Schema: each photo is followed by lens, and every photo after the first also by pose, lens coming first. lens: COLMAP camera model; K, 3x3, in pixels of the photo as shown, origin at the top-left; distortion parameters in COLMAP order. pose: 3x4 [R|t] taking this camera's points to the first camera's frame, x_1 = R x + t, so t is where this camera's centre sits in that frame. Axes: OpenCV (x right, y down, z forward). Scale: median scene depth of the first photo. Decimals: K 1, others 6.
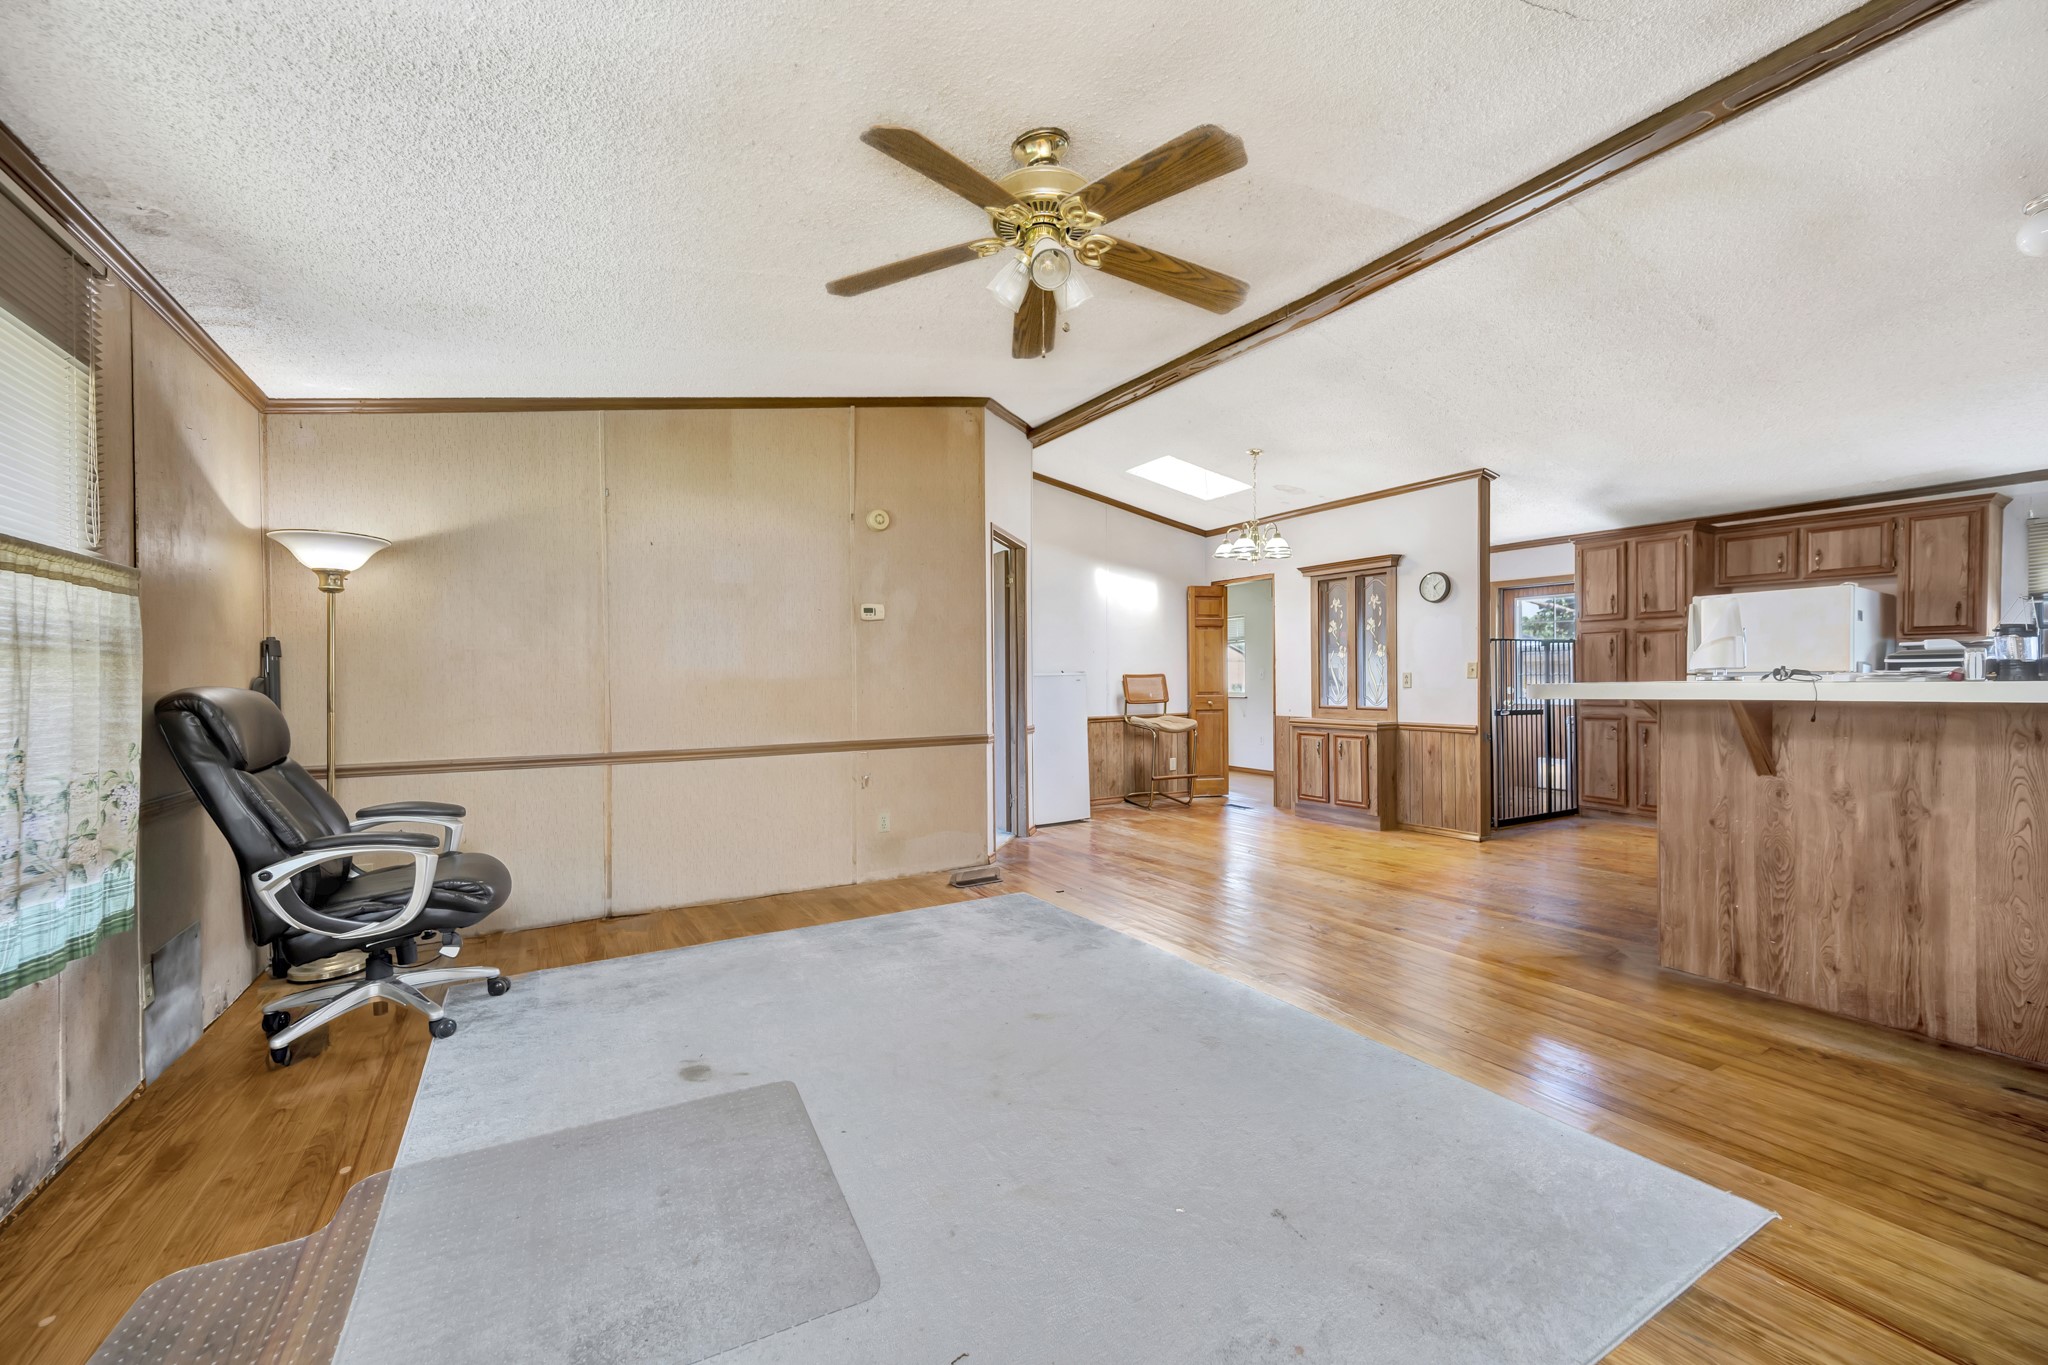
lens RADIAL K [[808.1, 0, 1012.9], [0, 808.1, 684.6], [0, 0, 1]] dist [-0.000145, -0.000009]
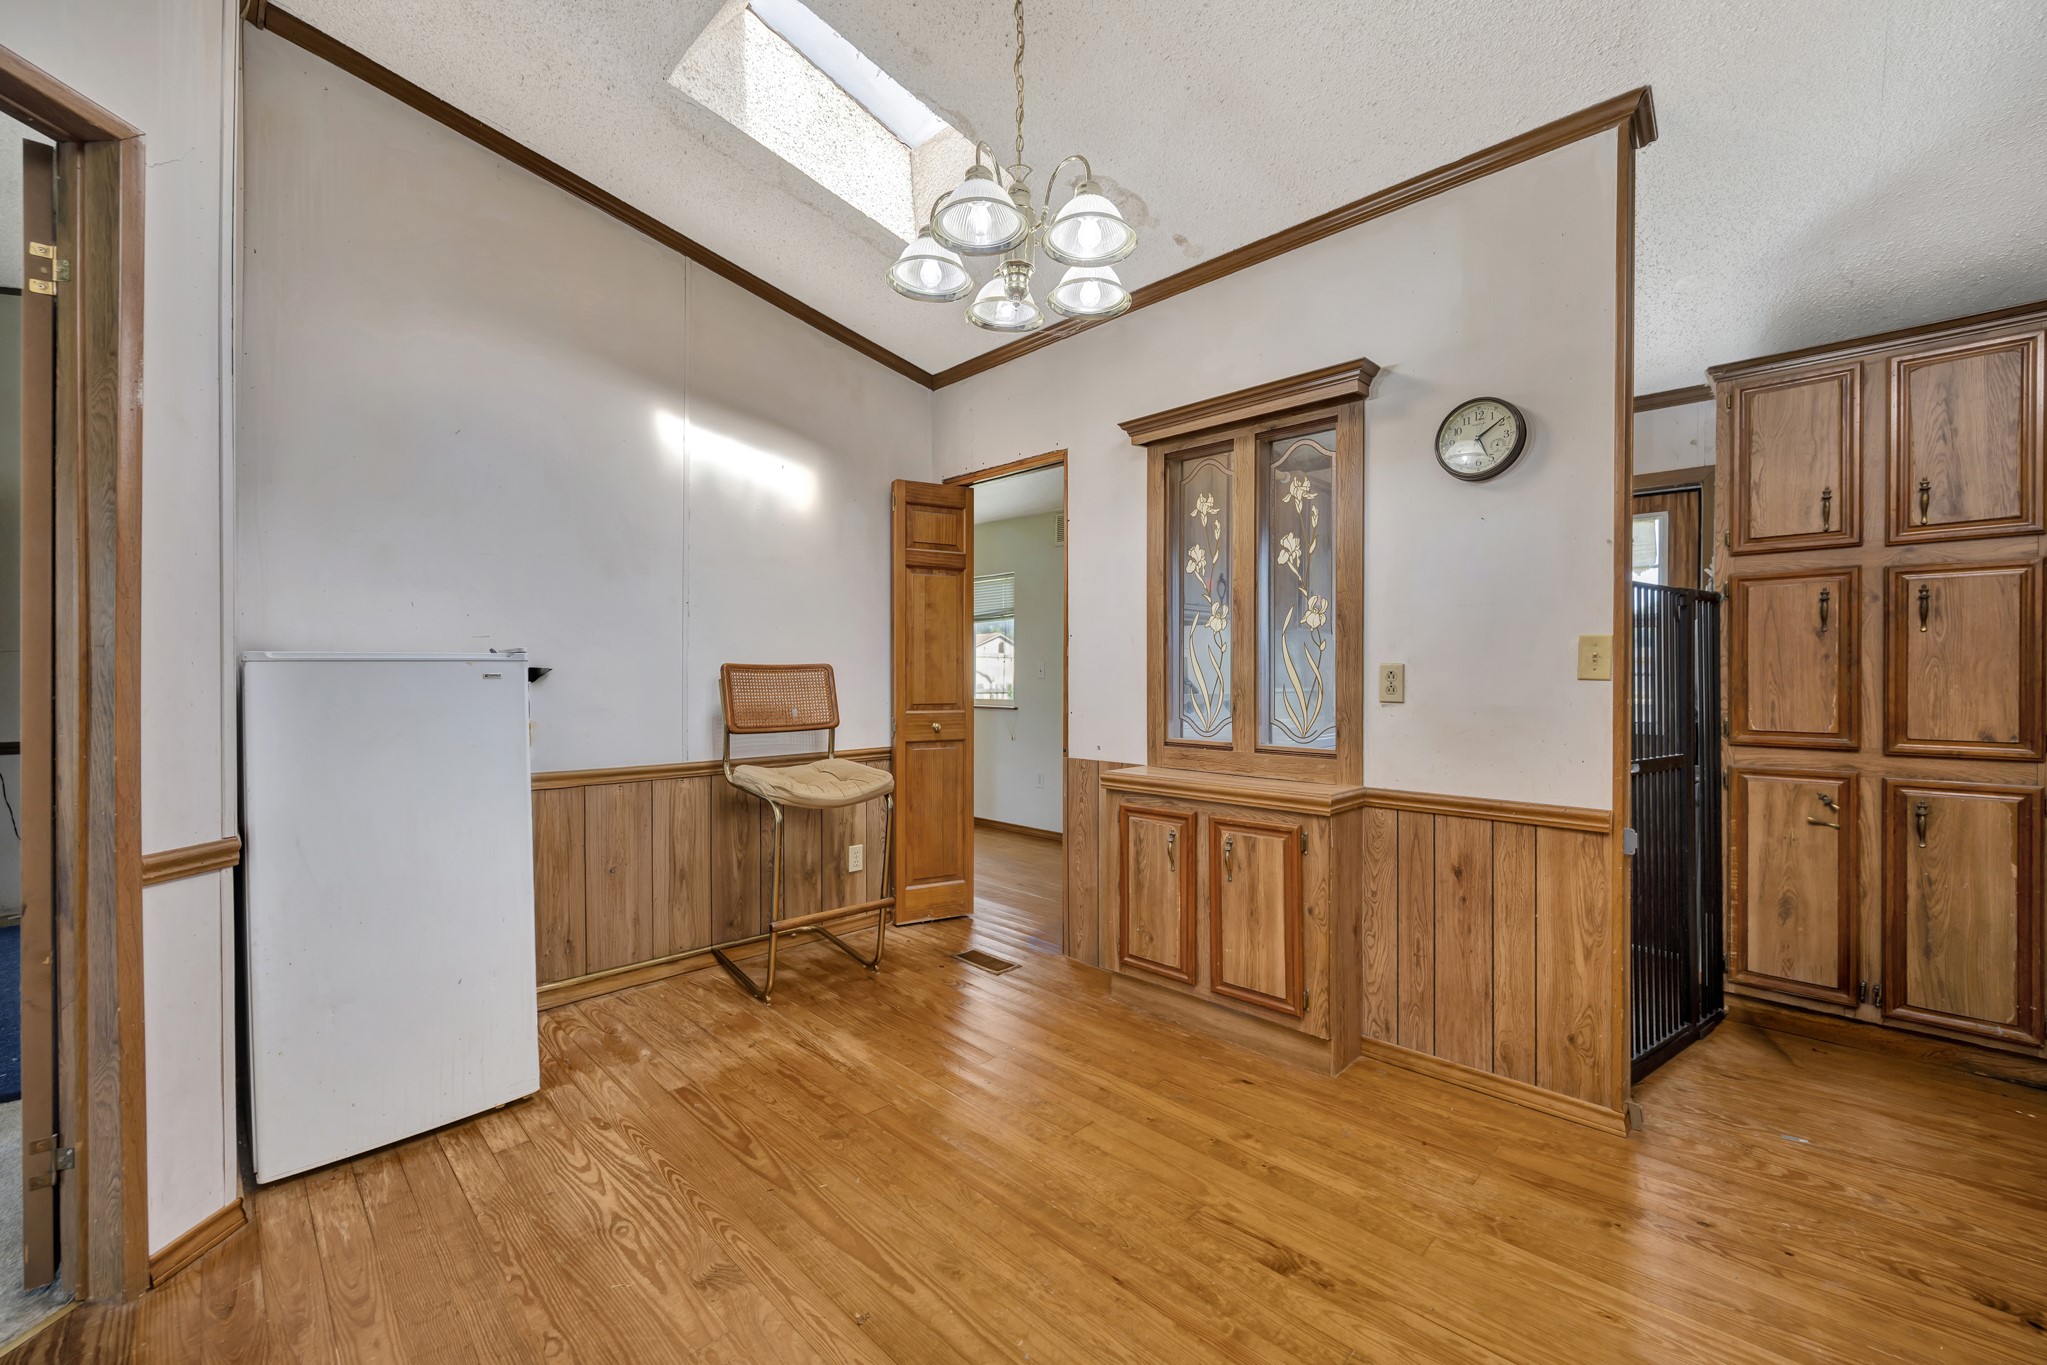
lens RADIAL K [[807.7, 0, 1012.4], [0, 807.7, 684.6], [0, 0, 1]] dist [-0.000145, -0.000009]
pose [[0.963920, 0.009125, 0.266036, 0.184793], [-0.008926, 0.999958, -0.001956, -0.002243], [-0.266043, -0.000489, 0.963961, 0.606588]]
